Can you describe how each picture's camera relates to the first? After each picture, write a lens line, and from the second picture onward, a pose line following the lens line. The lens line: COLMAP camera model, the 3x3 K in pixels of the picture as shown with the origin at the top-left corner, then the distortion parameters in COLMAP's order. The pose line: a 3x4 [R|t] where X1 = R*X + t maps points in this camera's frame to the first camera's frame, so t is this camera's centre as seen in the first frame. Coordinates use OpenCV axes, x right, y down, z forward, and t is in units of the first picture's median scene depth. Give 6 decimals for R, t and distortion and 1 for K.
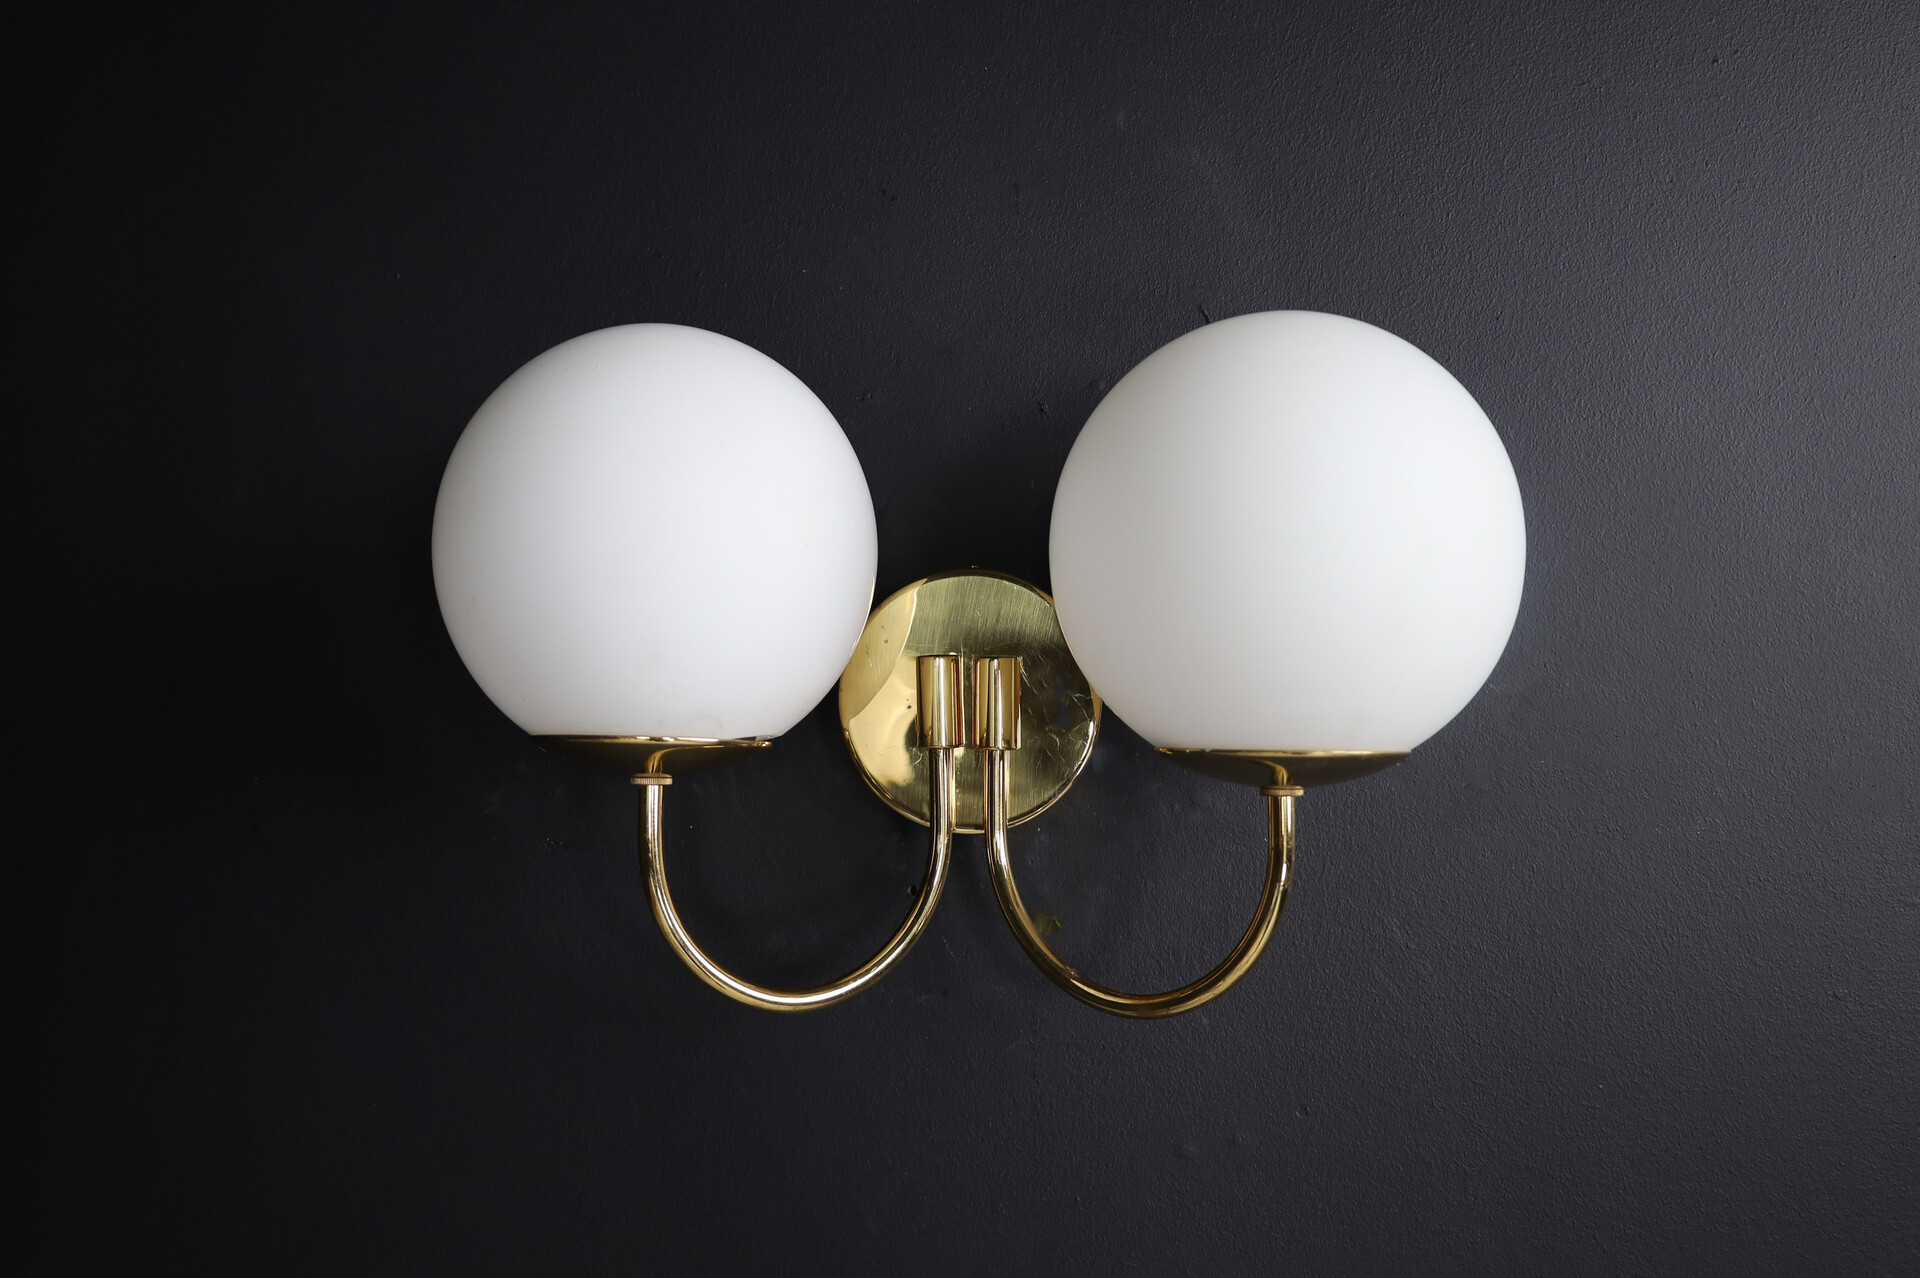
lens RADIAL K [[1466.8, 0, 960.0], [0, 1466.8, 639.0], [0, 0, 1]] dist [-0.012576, 0.001538]
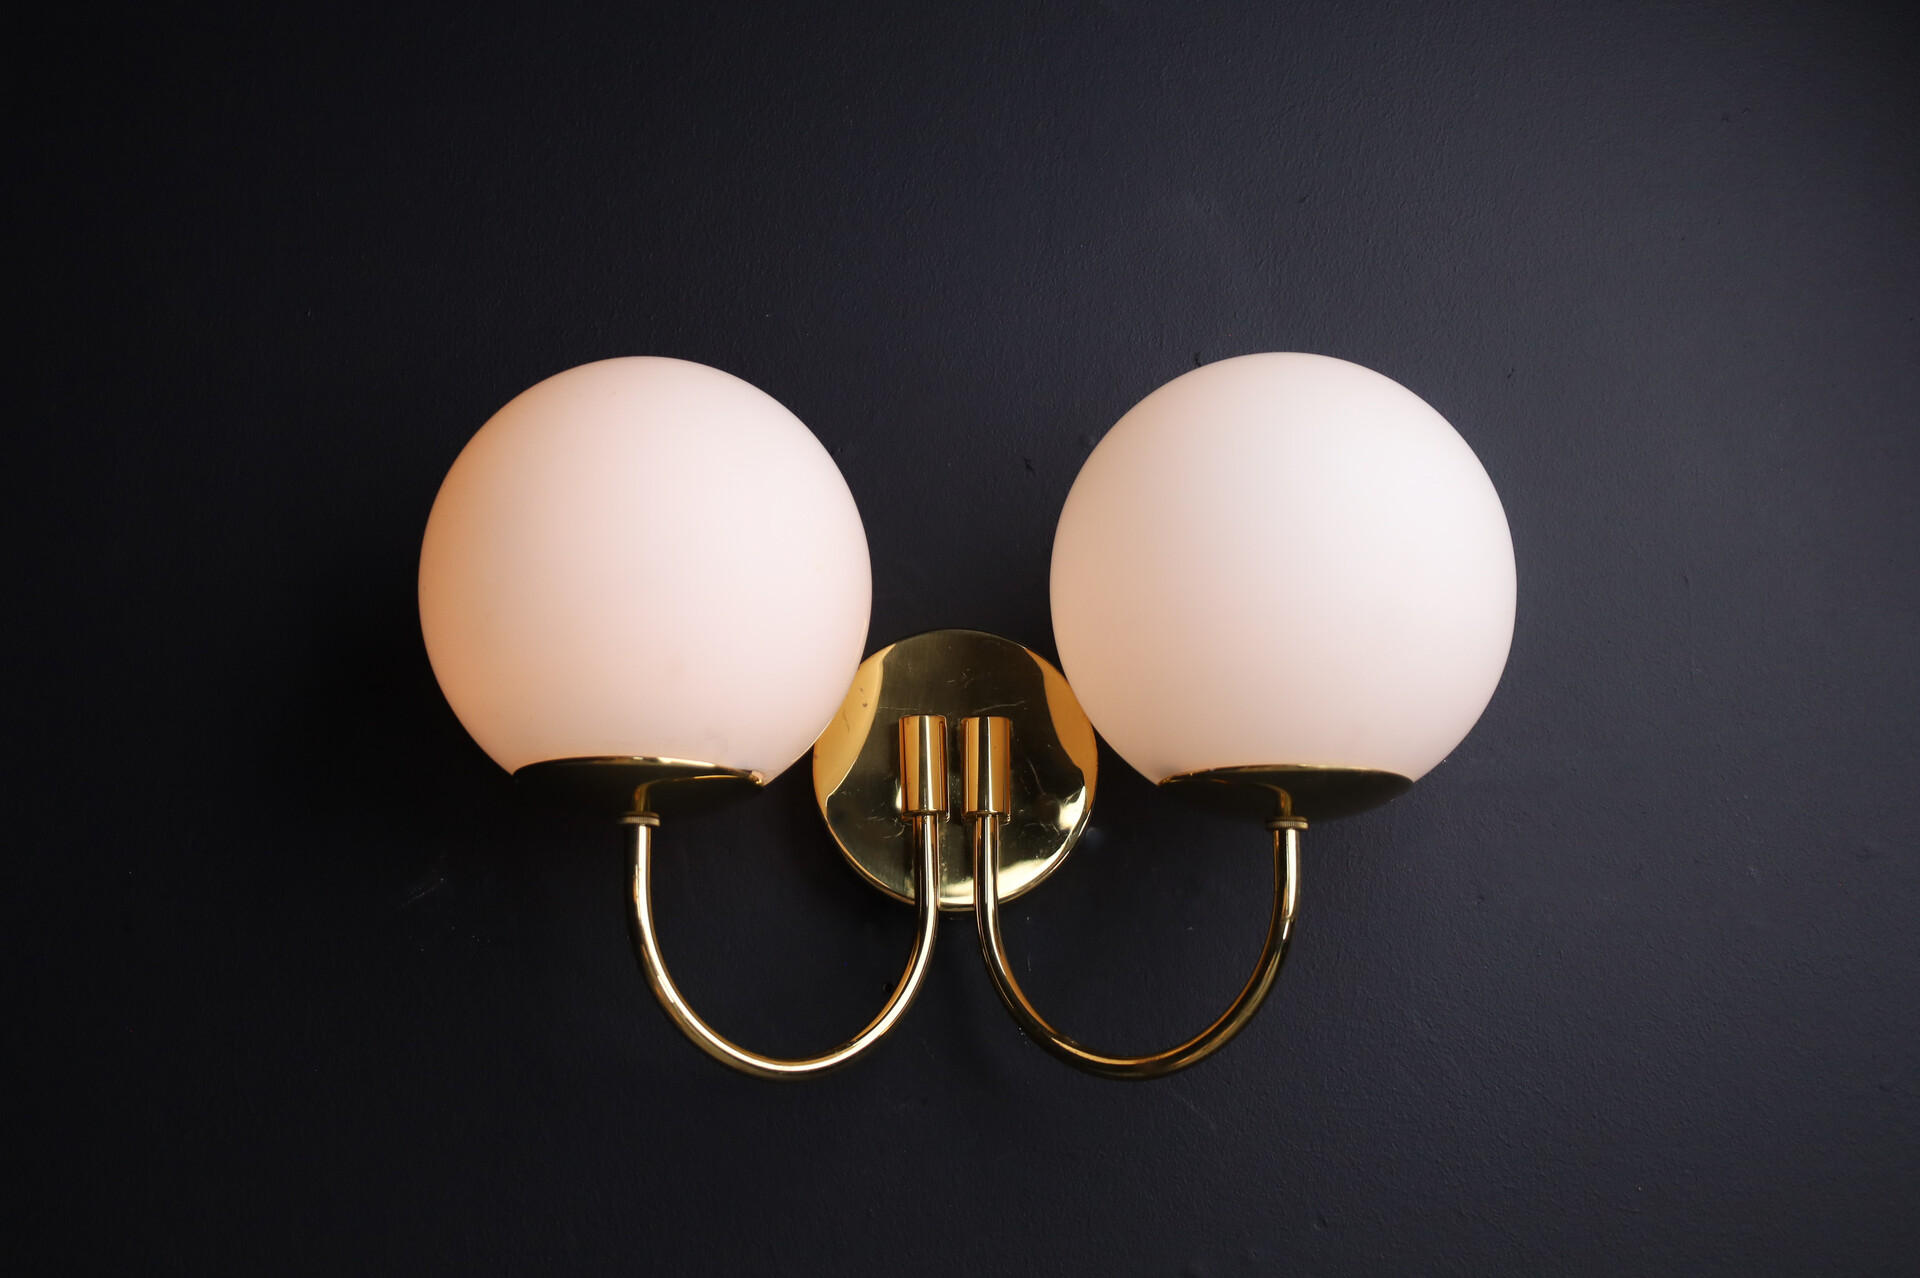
lens RADIAL K [[2487.9, 0, 960.0], [0, 2487.9, 639.0], [0, 0, 1]] dist [0.000849, -0.011384]
pose [[0.997490, 0.009668, 0.070151, -0.101010], [0.000036, 0.990567, -0.137028, 0.175446], [-0.070814, 0.136686, 0.988080, -0.559612]]
